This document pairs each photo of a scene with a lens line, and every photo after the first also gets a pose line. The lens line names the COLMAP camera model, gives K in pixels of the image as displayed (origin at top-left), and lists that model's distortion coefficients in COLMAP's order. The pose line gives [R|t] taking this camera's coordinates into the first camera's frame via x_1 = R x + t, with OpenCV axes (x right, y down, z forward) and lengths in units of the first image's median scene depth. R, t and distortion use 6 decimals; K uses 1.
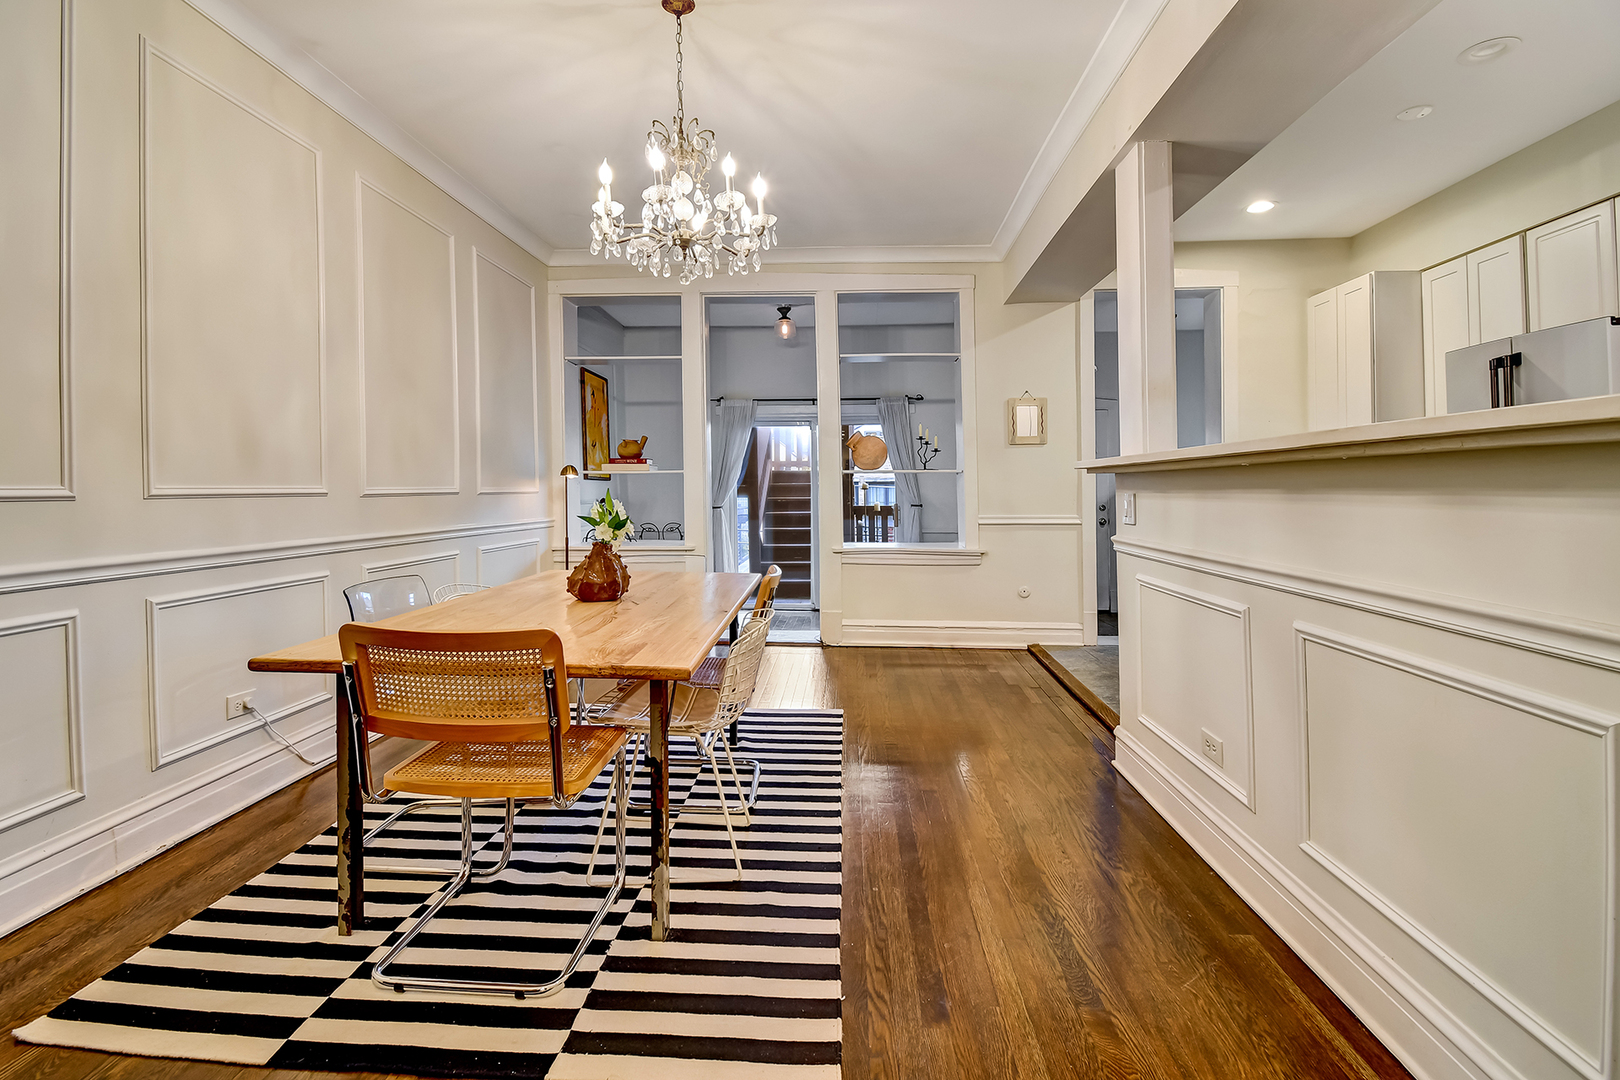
lens RADIAL K [[751.6, 0, 807.2], [0, 751.6, 505.0], [0, 0, 1]] dist [0.011789, -0.021277]
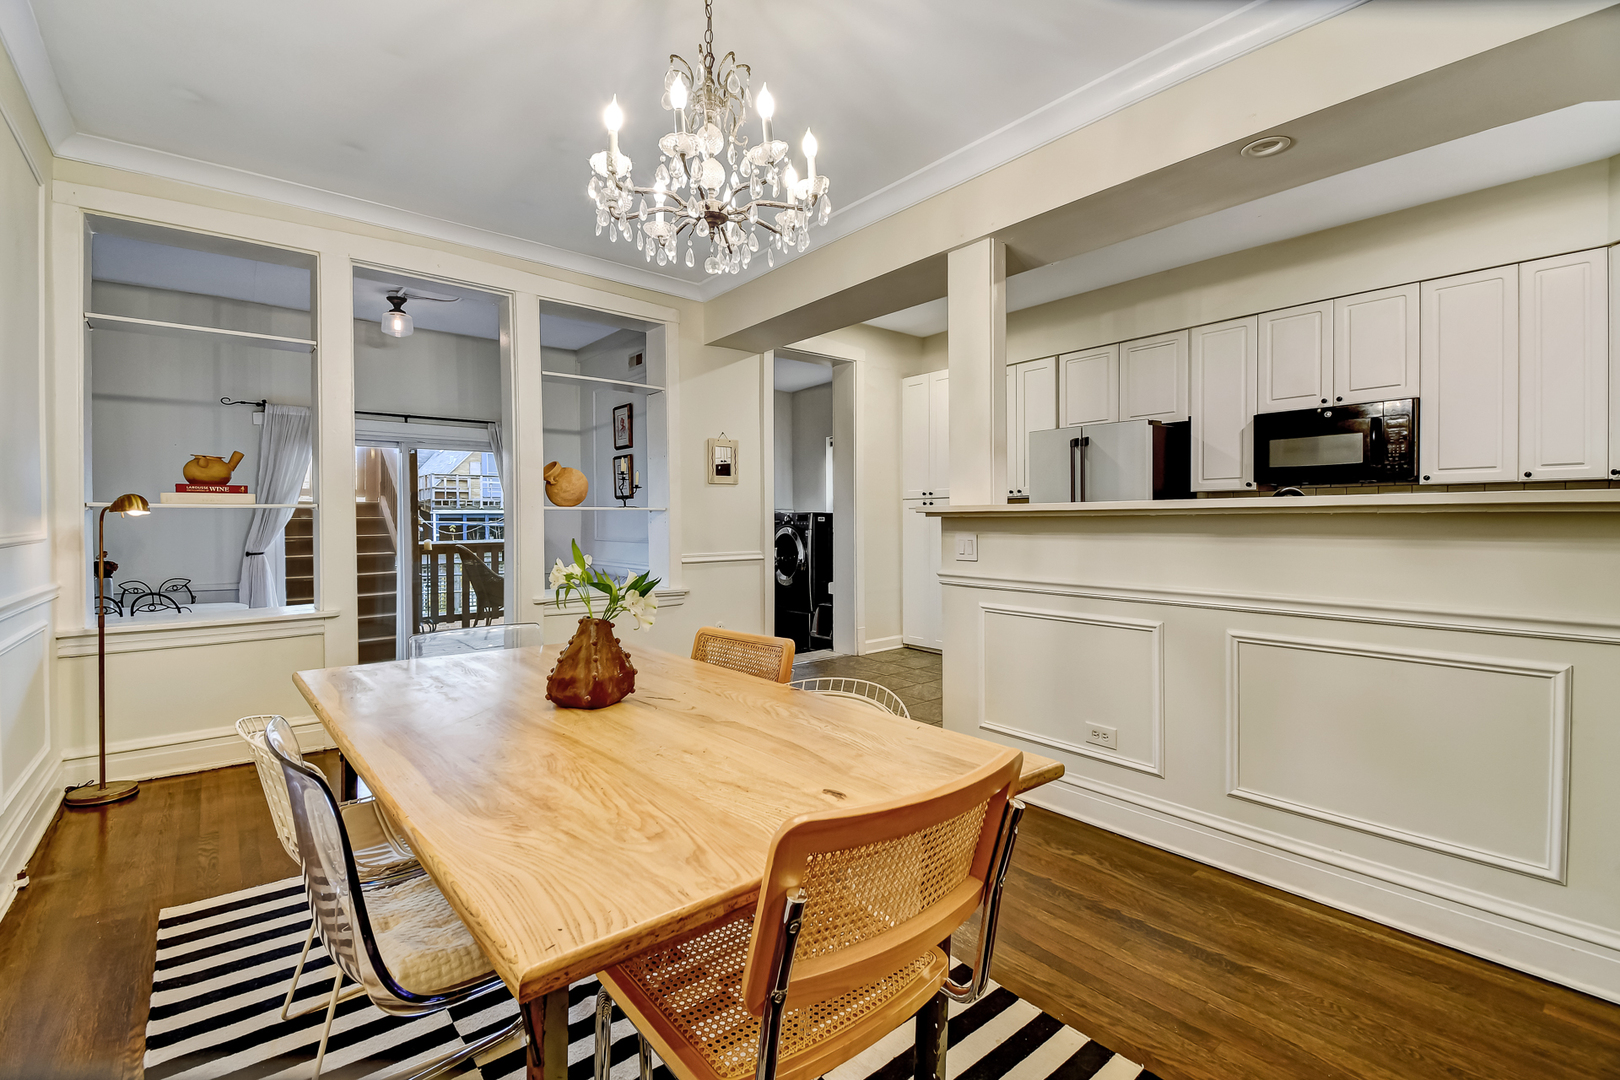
lens RADIAL K [[721.3, 0, 809.3], [0, 721.3, 532.2], [0, 0, 1]] dist [0.002884, 0.000243]
pose [[0.734287, -0.012884, 0.678716, -0.505509], [0.015852, 0.999873, 0.001831, -0.024480], [-0.678654, 0.009415, 0.734398, 0.341098]]
